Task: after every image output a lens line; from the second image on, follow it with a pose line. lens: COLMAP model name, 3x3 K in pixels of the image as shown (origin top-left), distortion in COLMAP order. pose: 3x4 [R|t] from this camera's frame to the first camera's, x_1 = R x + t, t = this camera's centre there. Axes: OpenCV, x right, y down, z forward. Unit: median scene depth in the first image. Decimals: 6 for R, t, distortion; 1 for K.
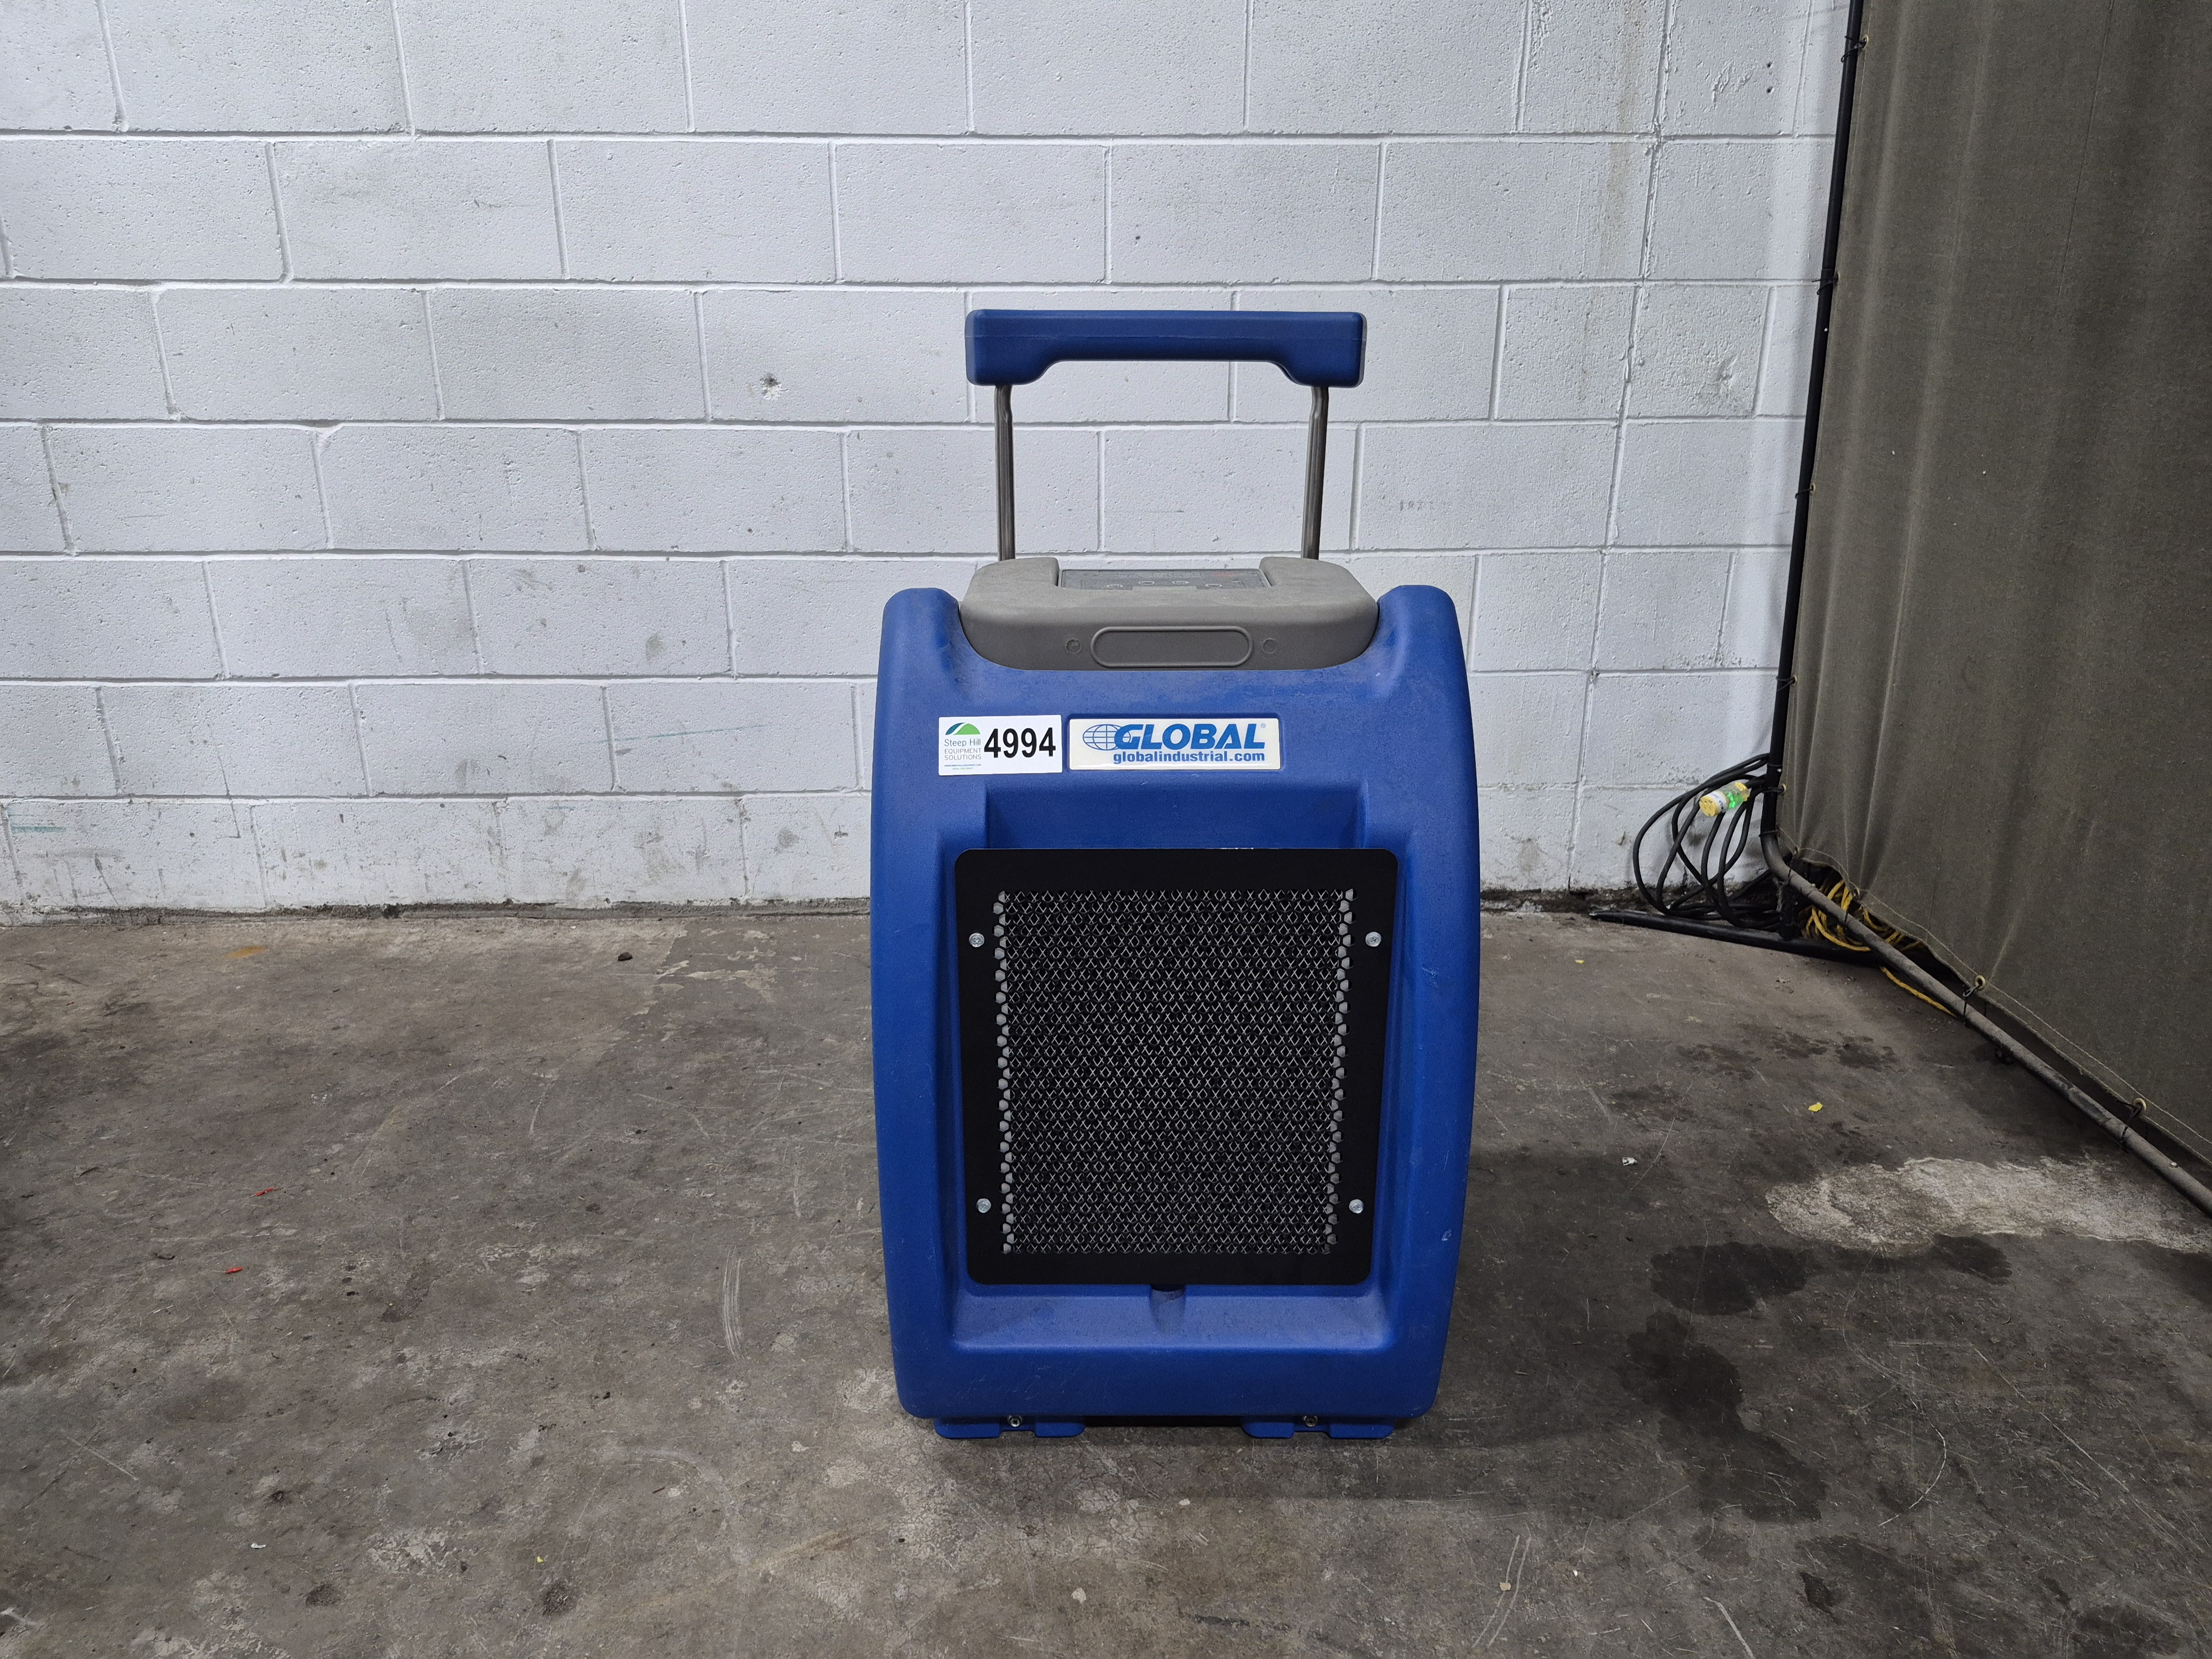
lens RADIAL K [[1470.5, 0, 1105.3], [0, 1470.5, 909.8], [0, 0, 1]] dist [0.070316, -0.077233]
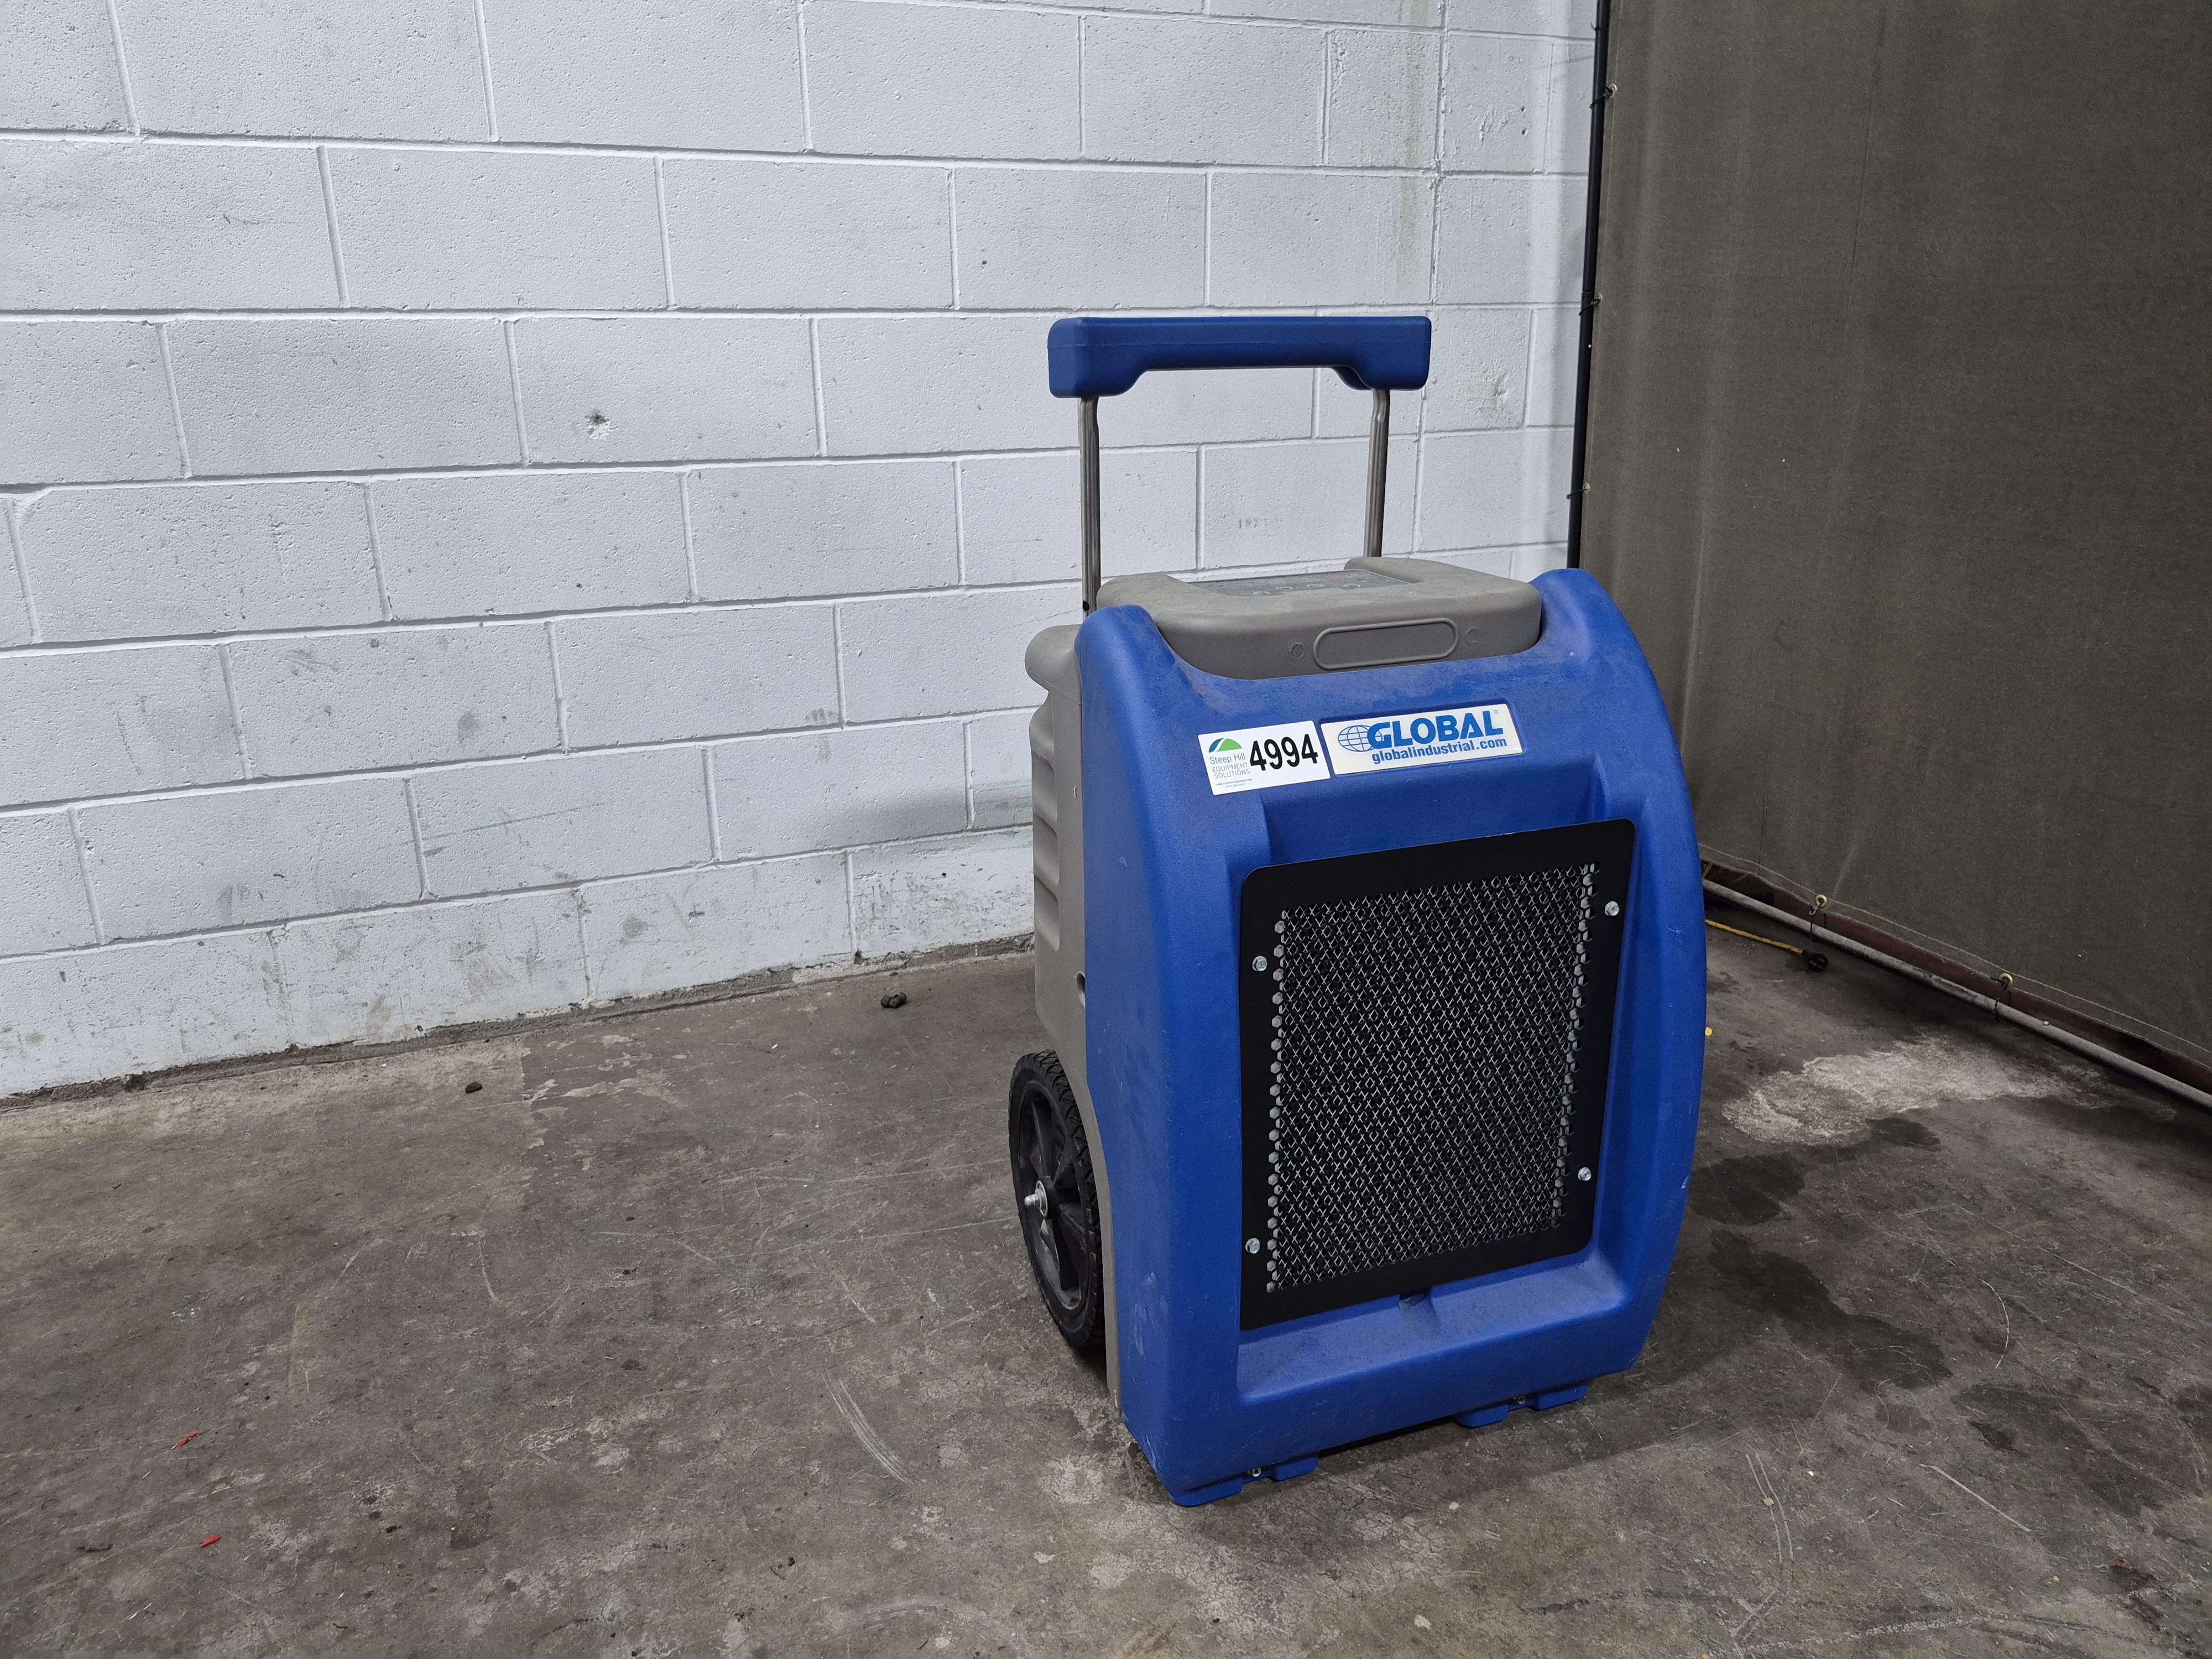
lens RADIAL K [[1477.8, 0, 1102.8], [0, 1477.8, 918.0], [0, 0, 1]] dist [0.050965, -0.049397]
pose [[0.941510, -0.133430, 0.309445, -0.321960], [0.142023, 0.989849, -0.005302, -0.012308], [-0.305596, 0.048941, 0.950903, 0.083060]]
